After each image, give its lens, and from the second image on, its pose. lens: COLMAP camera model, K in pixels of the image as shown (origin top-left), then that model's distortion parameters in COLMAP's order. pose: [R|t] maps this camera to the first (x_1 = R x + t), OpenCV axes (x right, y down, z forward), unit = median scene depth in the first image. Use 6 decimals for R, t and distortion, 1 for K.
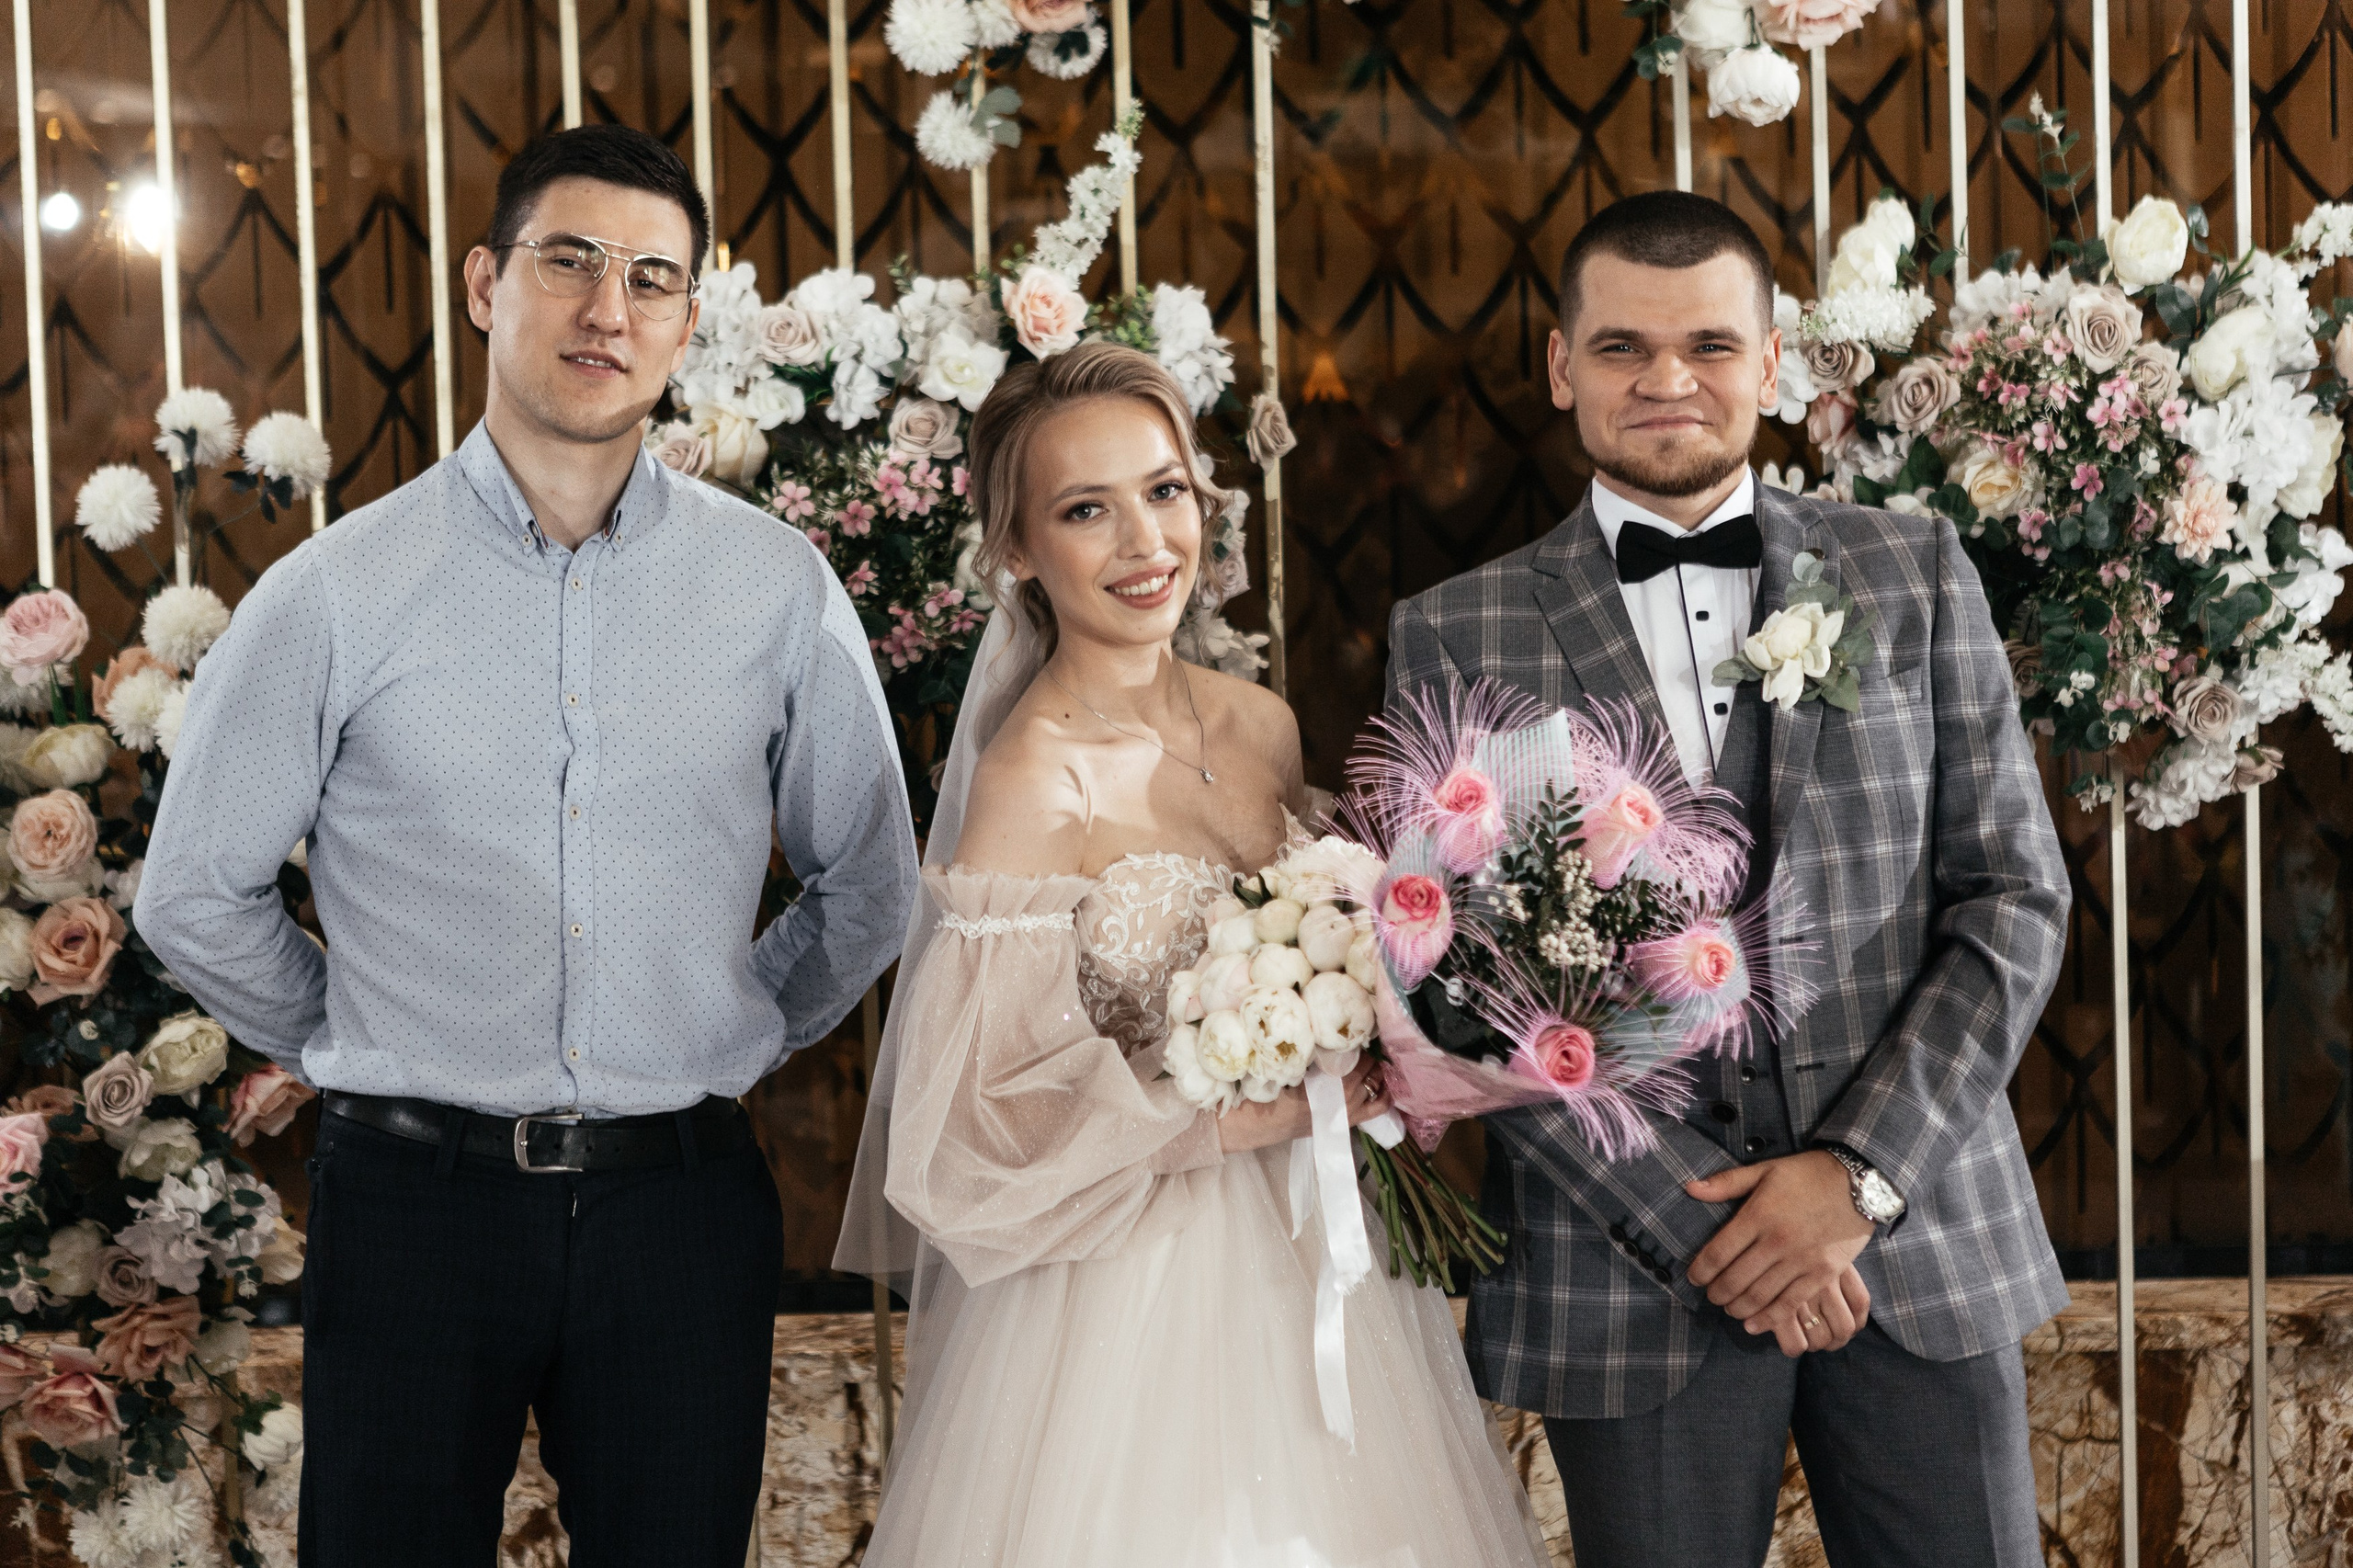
lens RADIAL K [[4685.3, 0, 1210.2], [0, 4685.3, 752.6], [0, 0, 1]] dist [-0.039490, 0.086322]
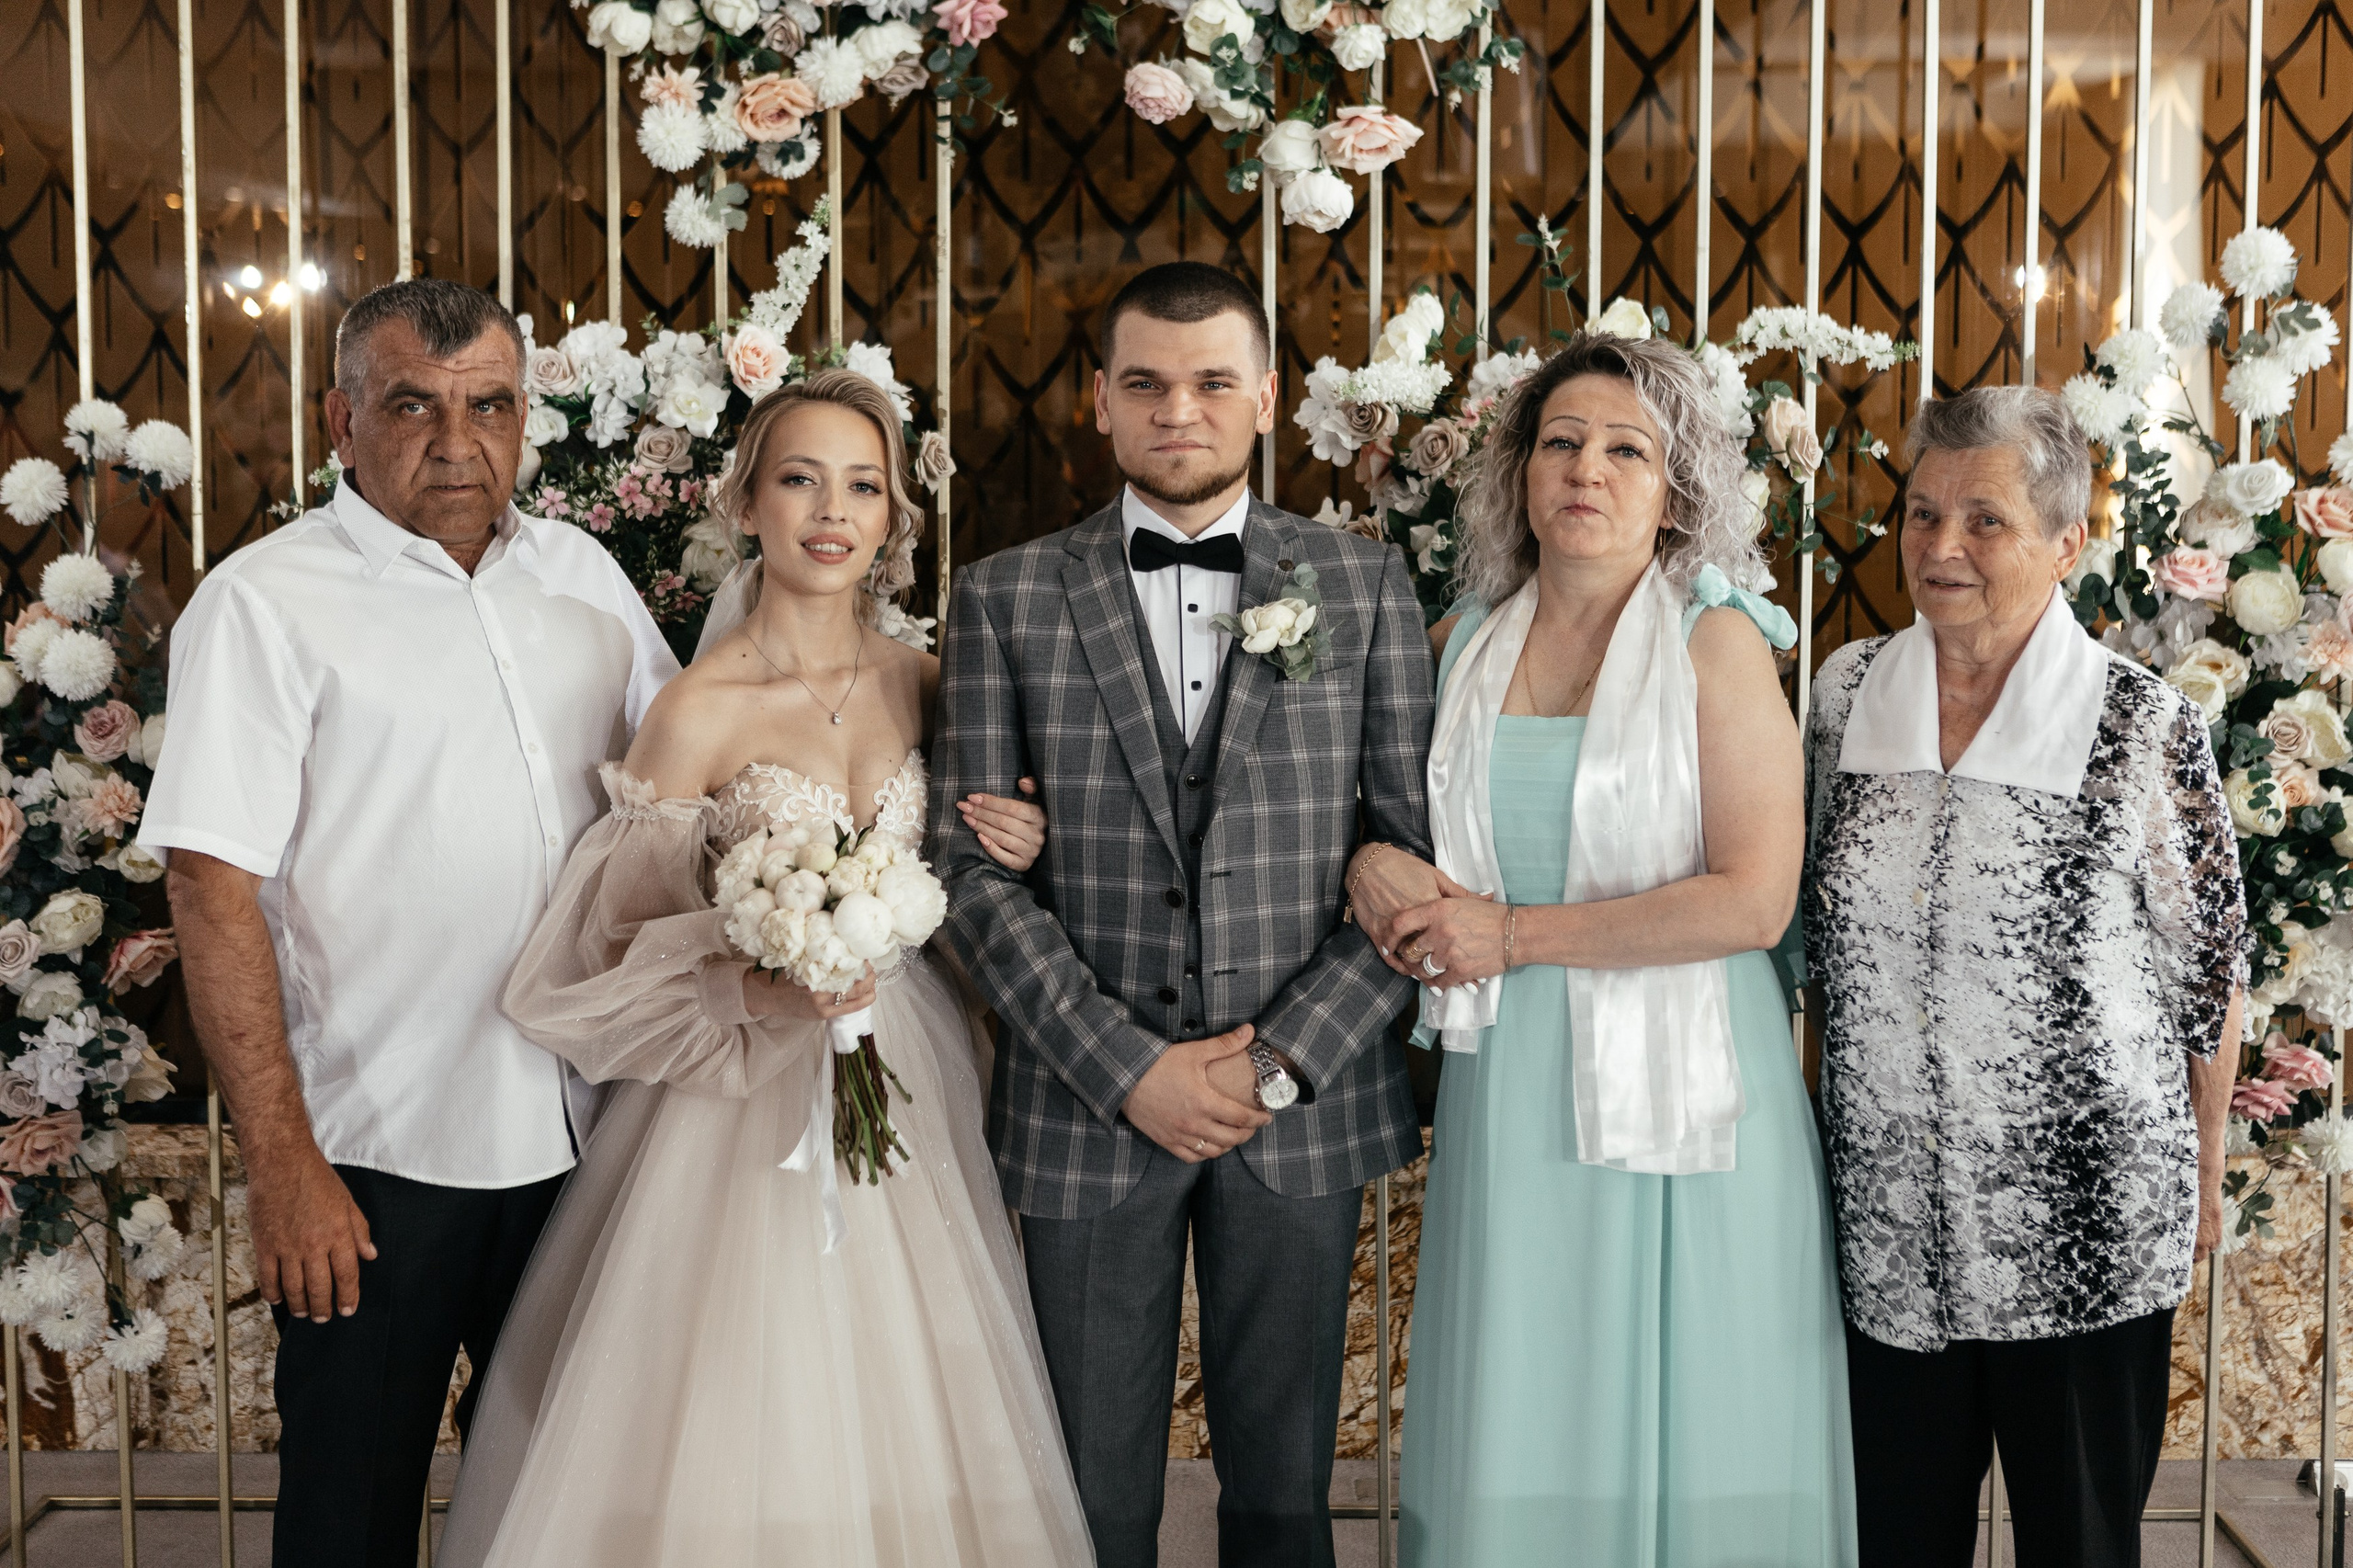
lens RADIAL K [[3307.7, 0, 1194.1], [0, 3307.7, 759.6], [0, 0, 1]] dist [-0.025760, -0.014034]
pose [[0.999170, 0.029495, 0.028101, 0.060582], [-0.030059, 0.999351, 0.019843, -0.006911], [-0.027497, -0.020671, 0.999408, 0.094359]]
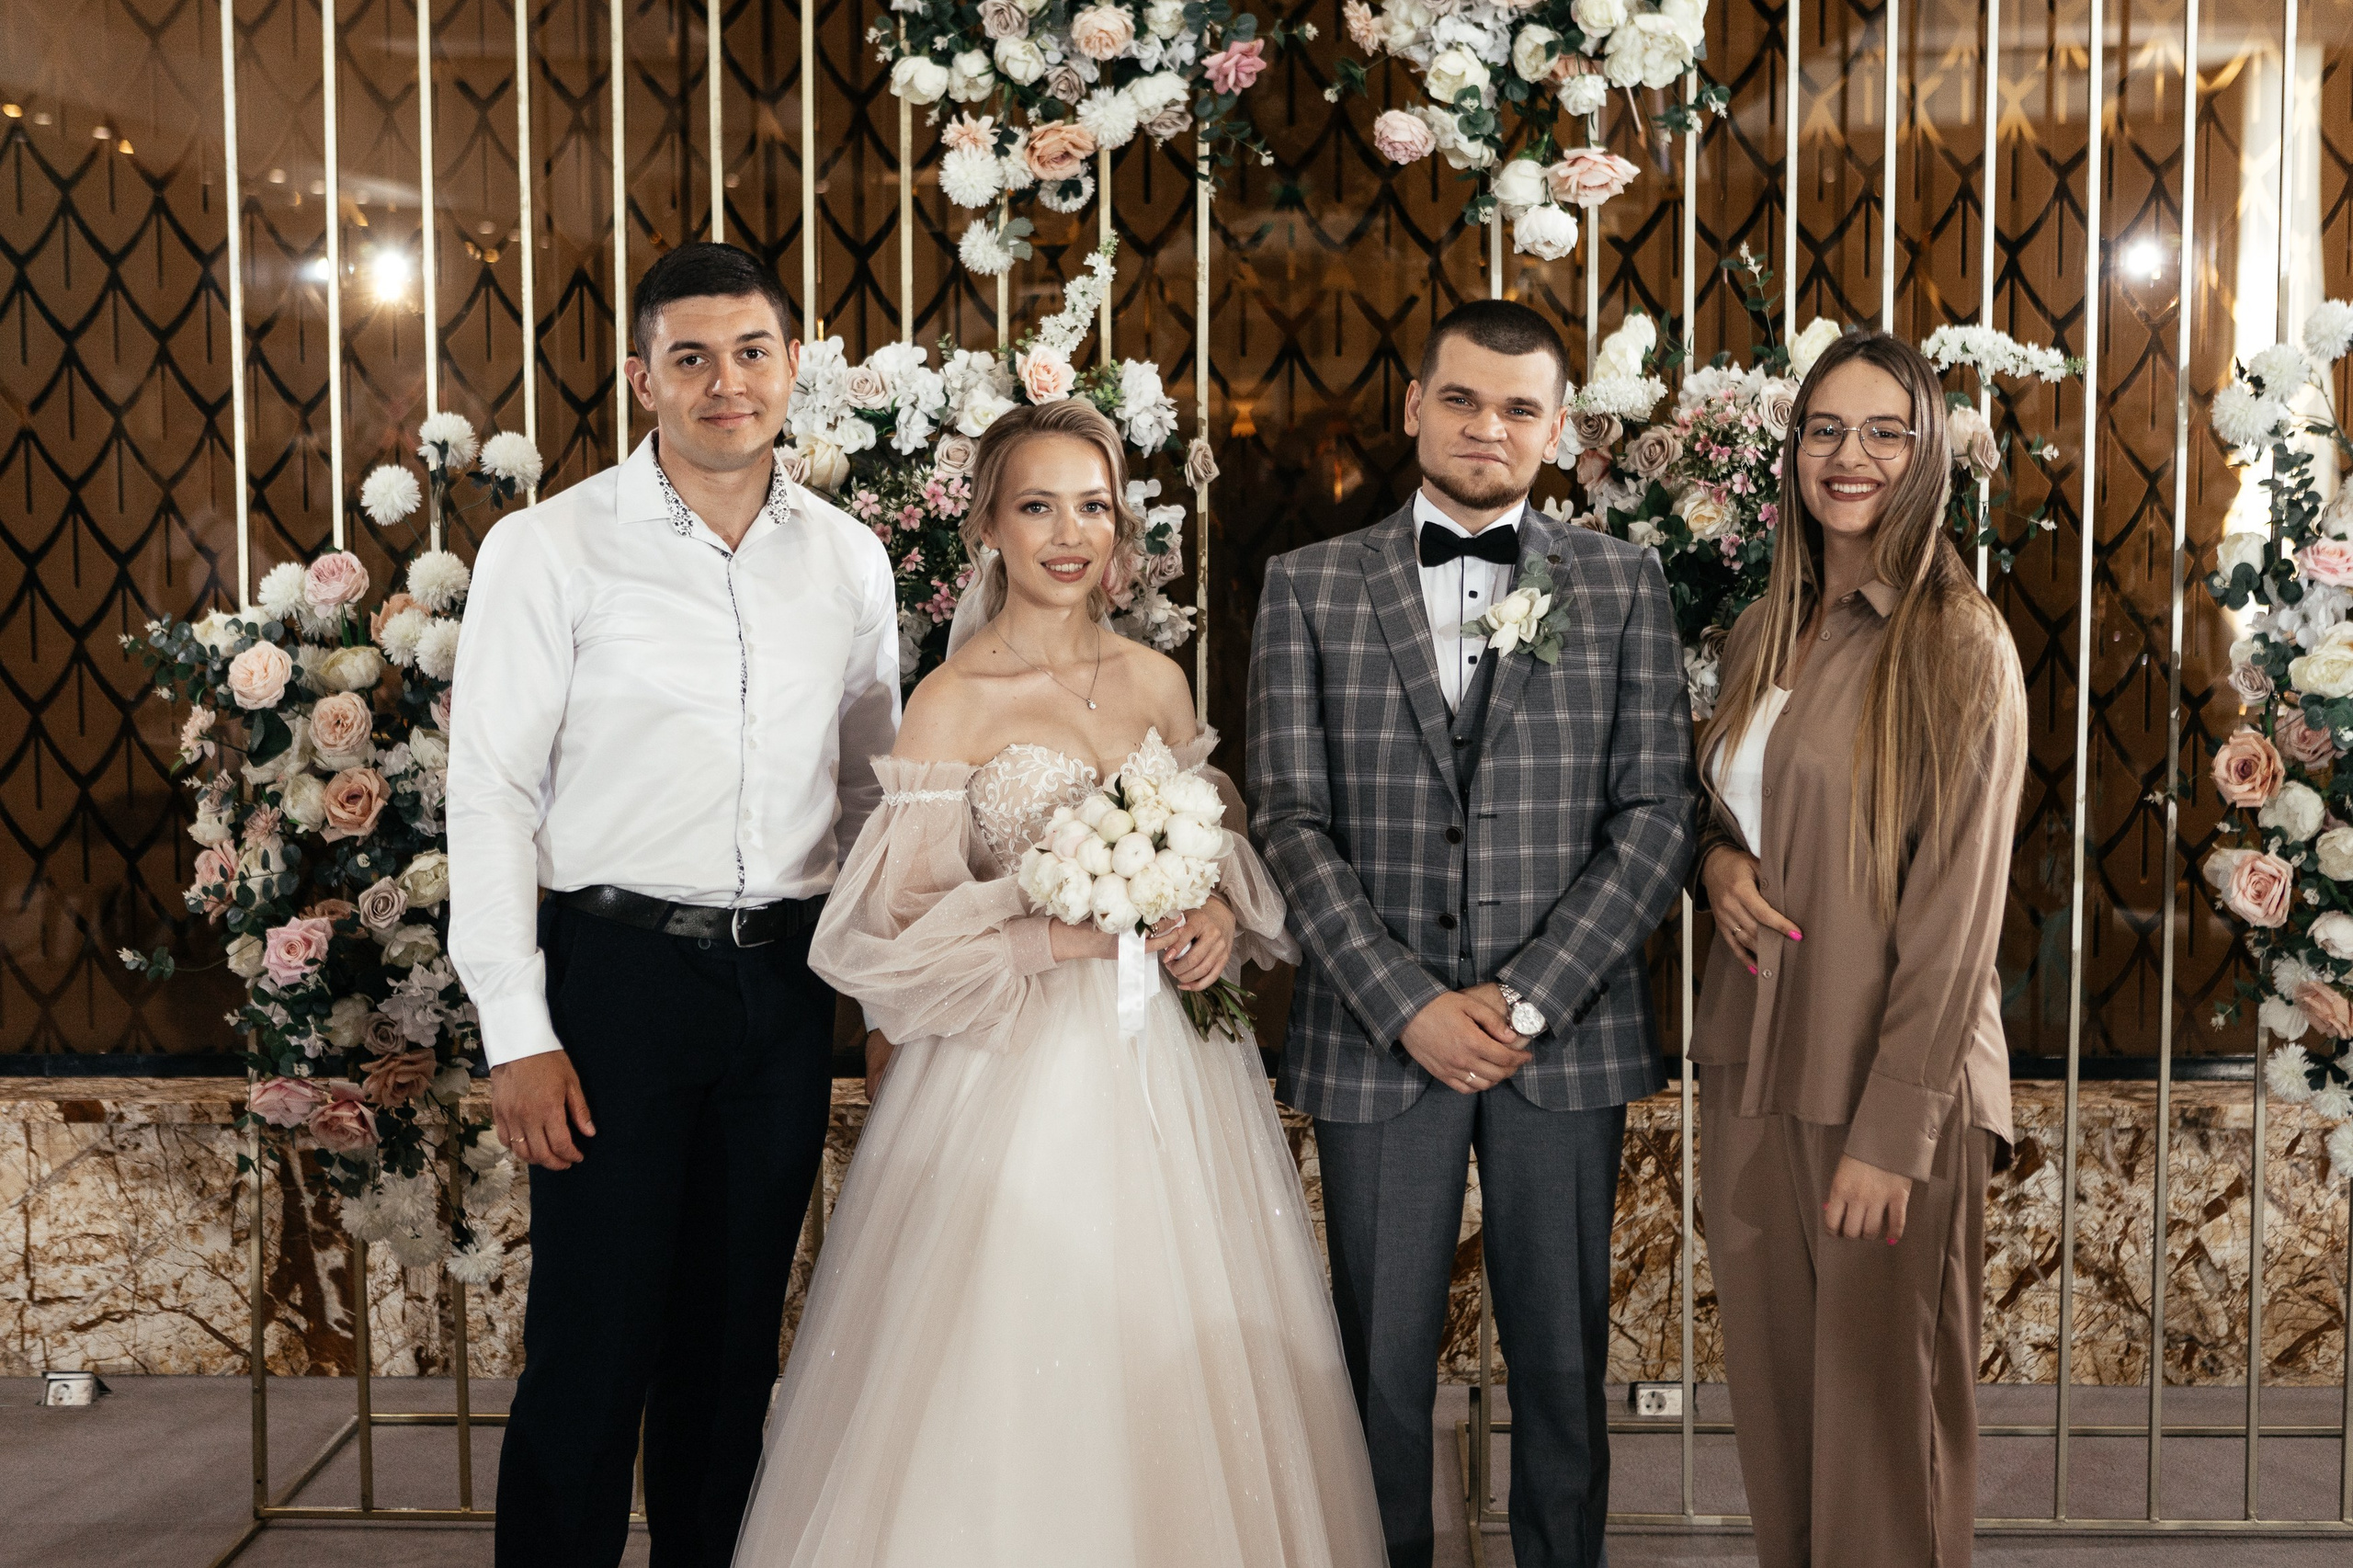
lens RADIAL K [[3454.2, 0, 1199.3], [0, 3454.2, 763.5], [0, 0, 1]] dist [0.000104, -0.076828]
pose [[0.999573, 0.027489, 0.009924, 0.004263], [-0.027688, 0.999407, 0.020483, 0.000979], [-0.009355, -0.020749, 0.999741, -0.056171]]
